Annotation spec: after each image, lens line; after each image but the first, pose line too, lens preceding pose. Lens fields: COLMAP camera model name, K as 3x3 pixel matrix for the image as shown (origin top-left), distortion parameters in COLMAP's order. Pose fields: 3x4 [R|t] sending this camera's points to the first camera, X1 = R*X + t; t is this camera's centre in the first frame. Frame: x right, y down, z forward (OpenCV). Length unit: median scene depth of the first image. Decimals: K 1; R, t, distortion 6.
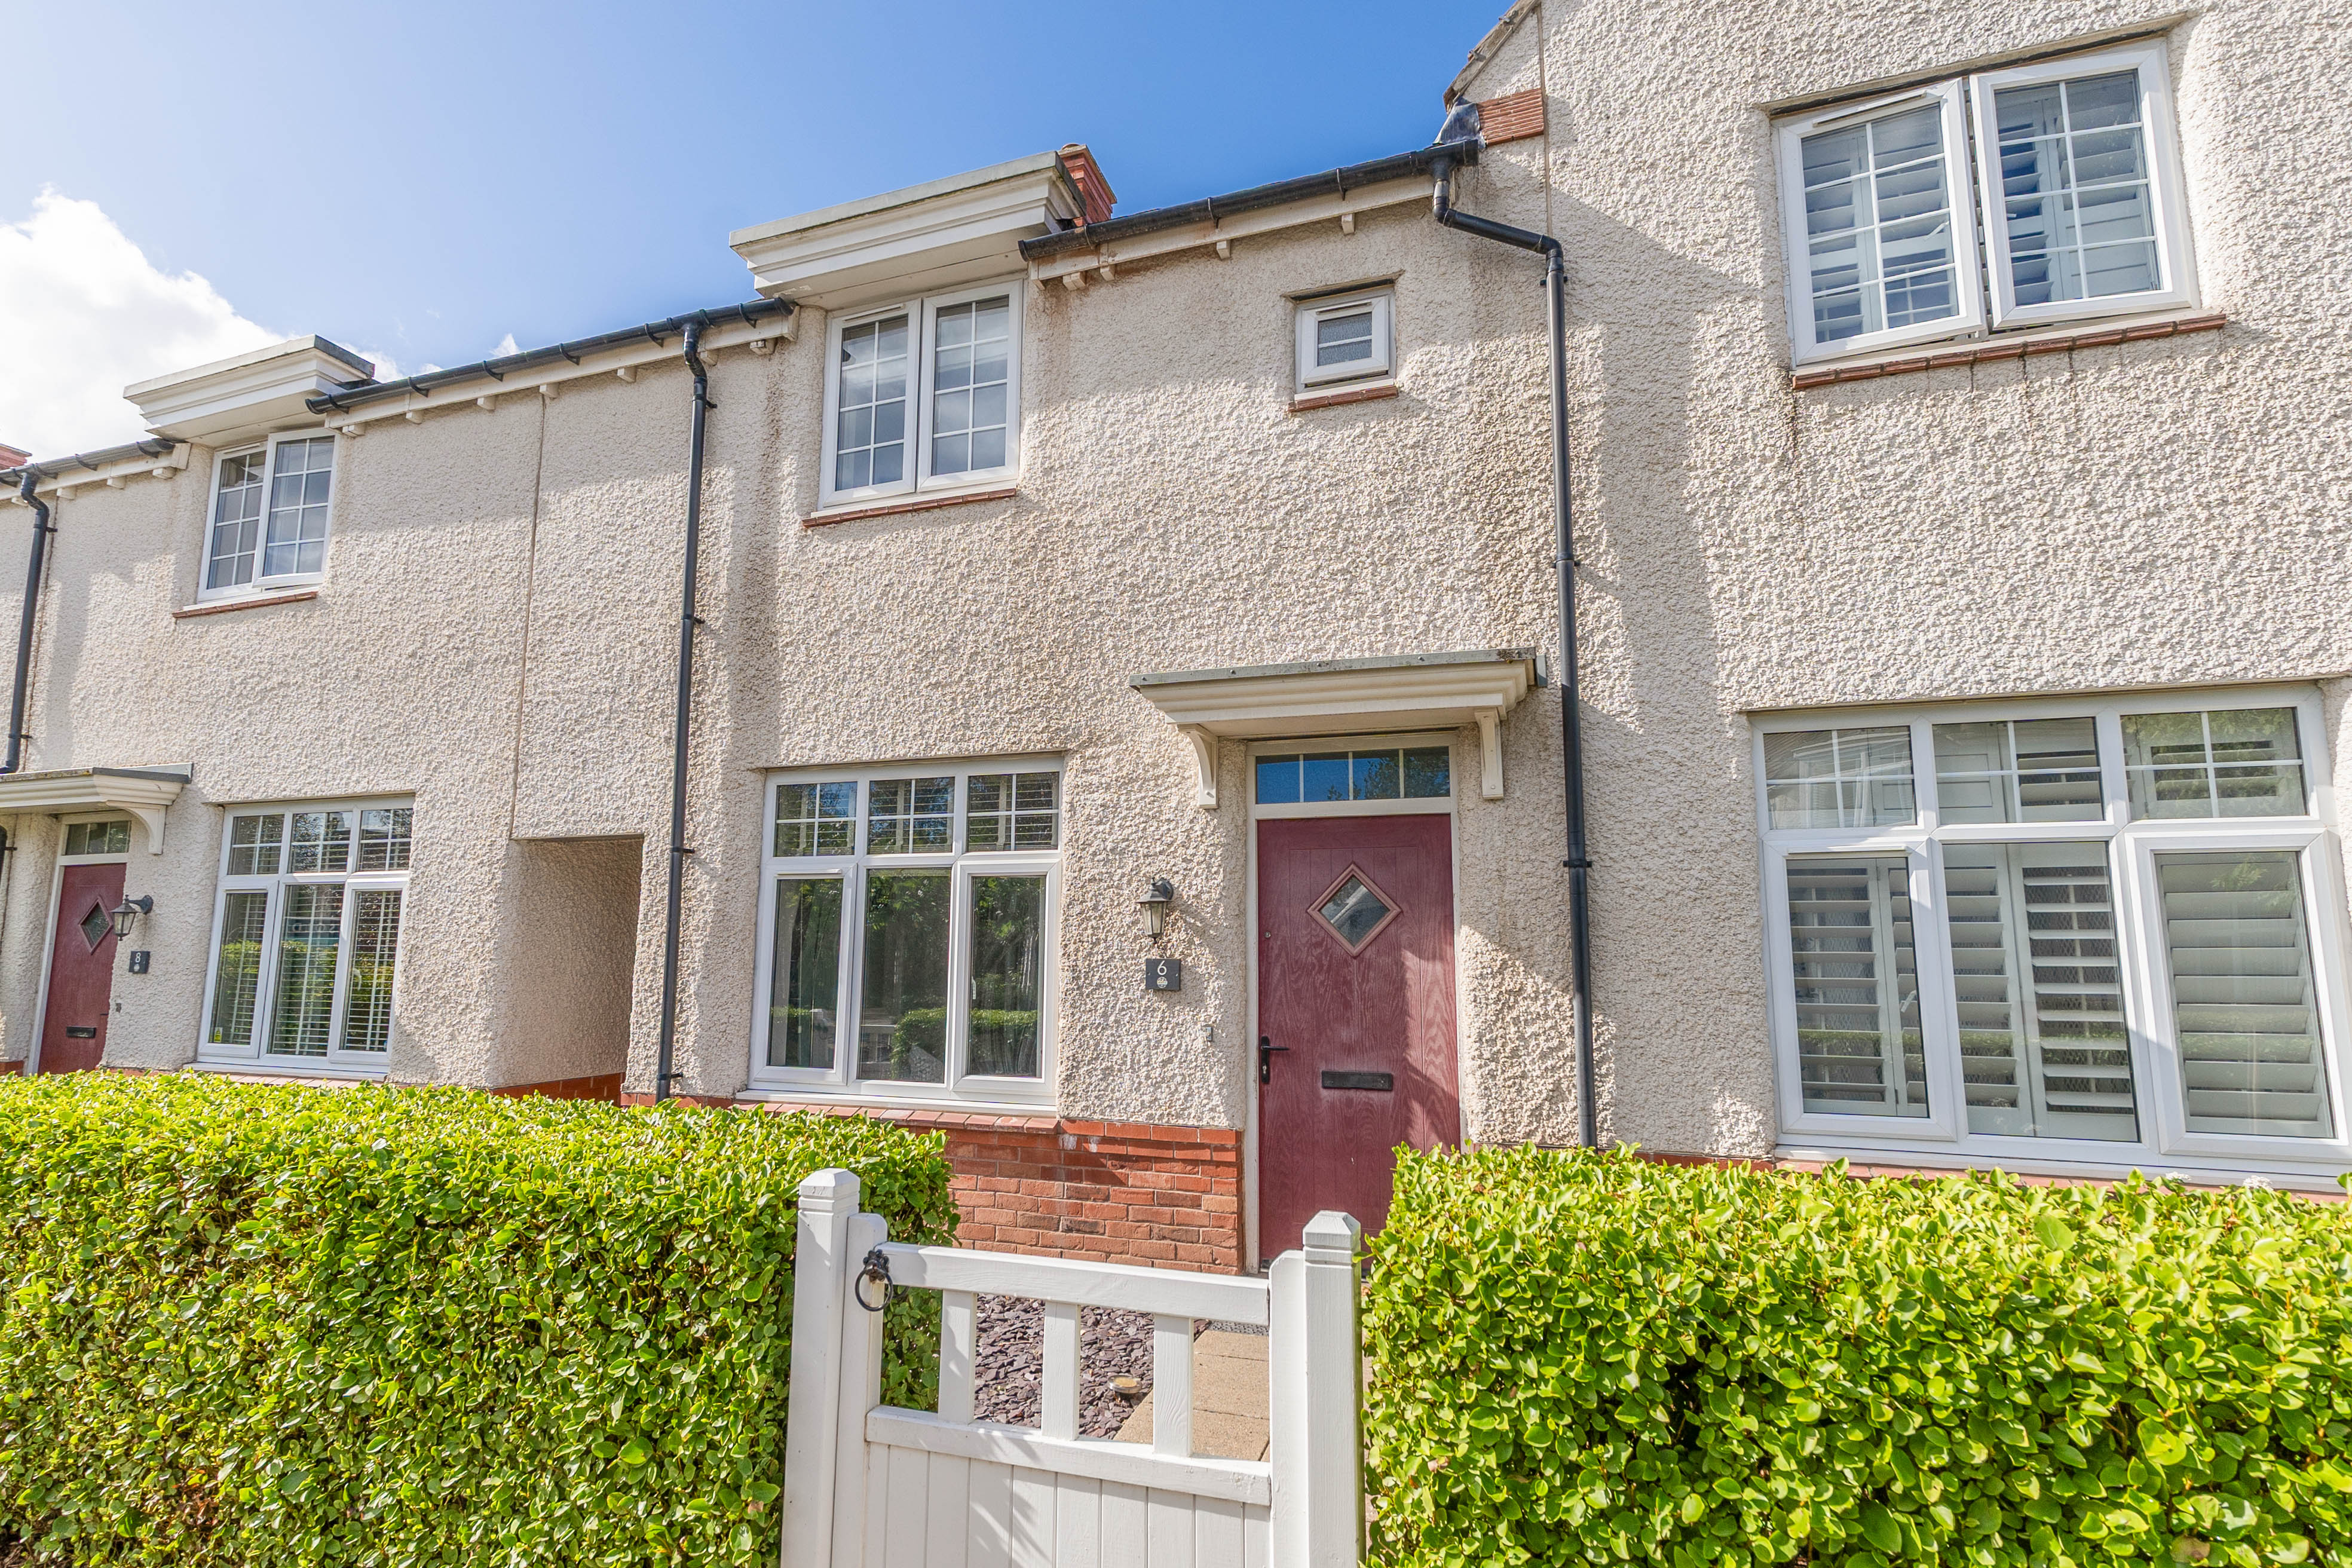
lens RADIAL K [[1088.6, 0, 1218.9], [0, 1088.6, 809.3], [0, 0, 1]] dist [-0.000581, -0.000799]
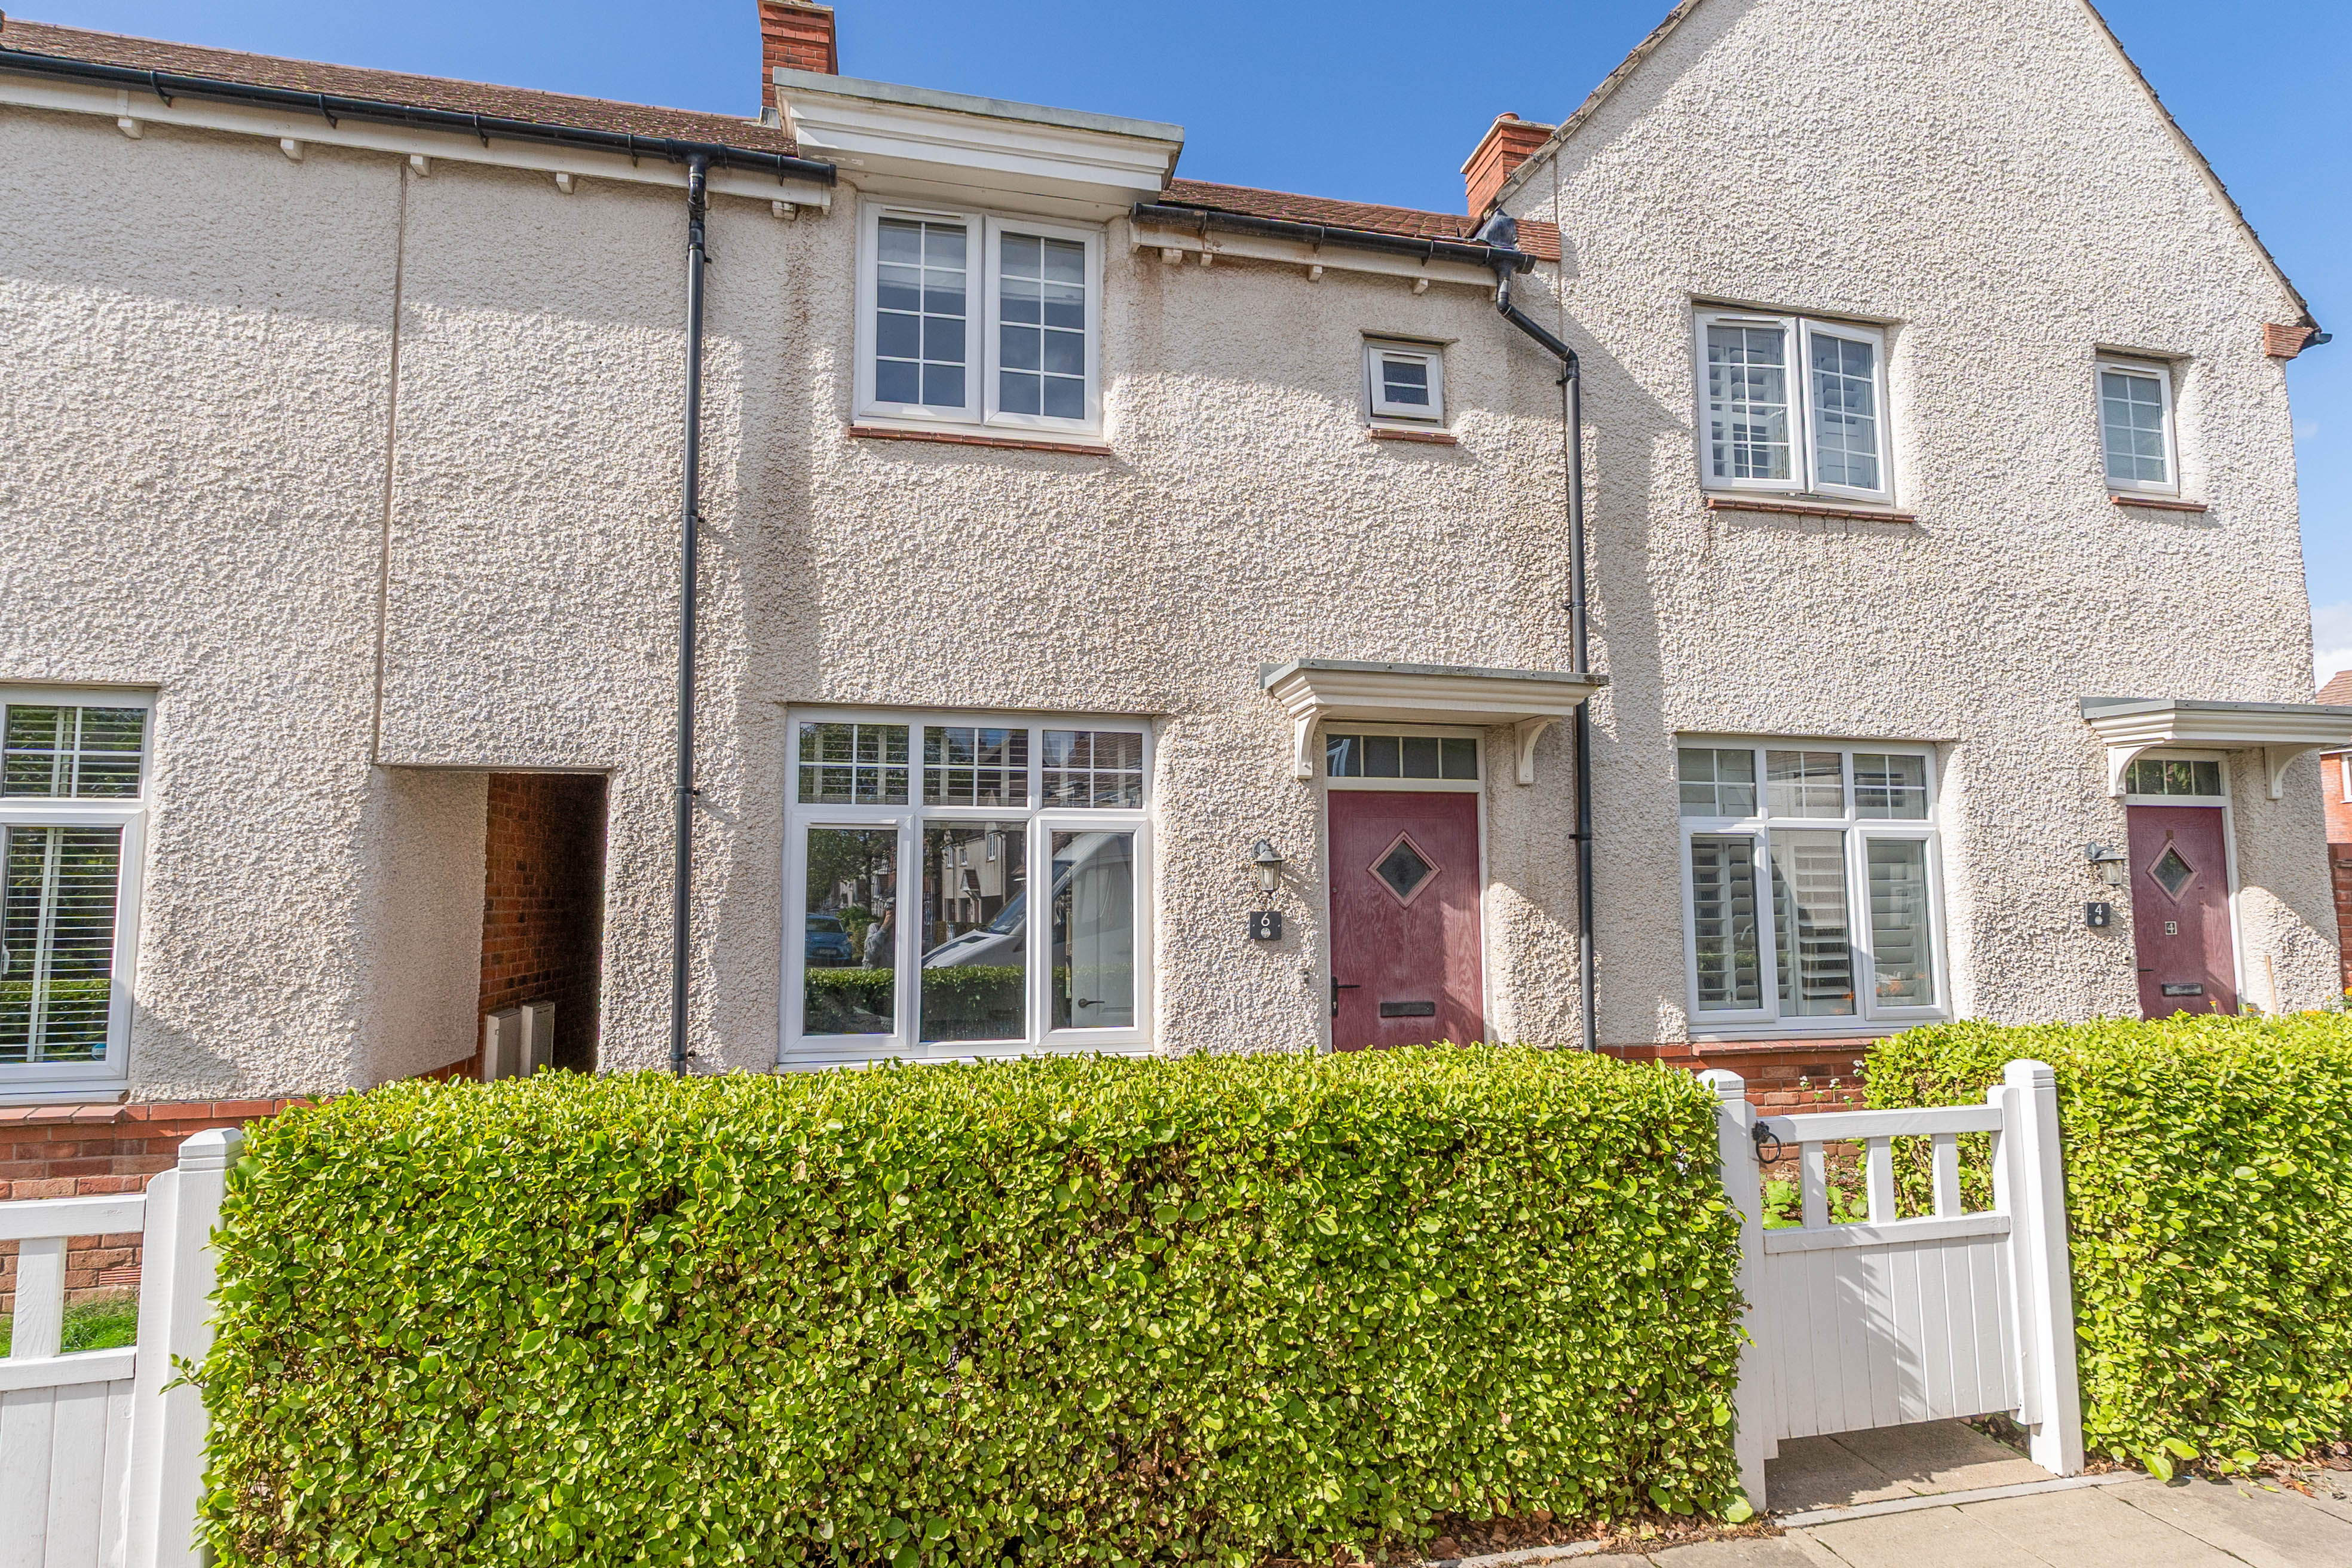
lens RADIAL K [[1088.6, 0, 1218.9], [0, 1088.6, 809.3], [0, 0, 1]] dist [-0.000581, -0.000799]
pose [[0.859267, 0.035382, 0.510302, -0.644640], [-0.058837, 0.997820, 0.029888, 0.002269], [-0.508132, -0.055706, 0.859476, 0.070608]]
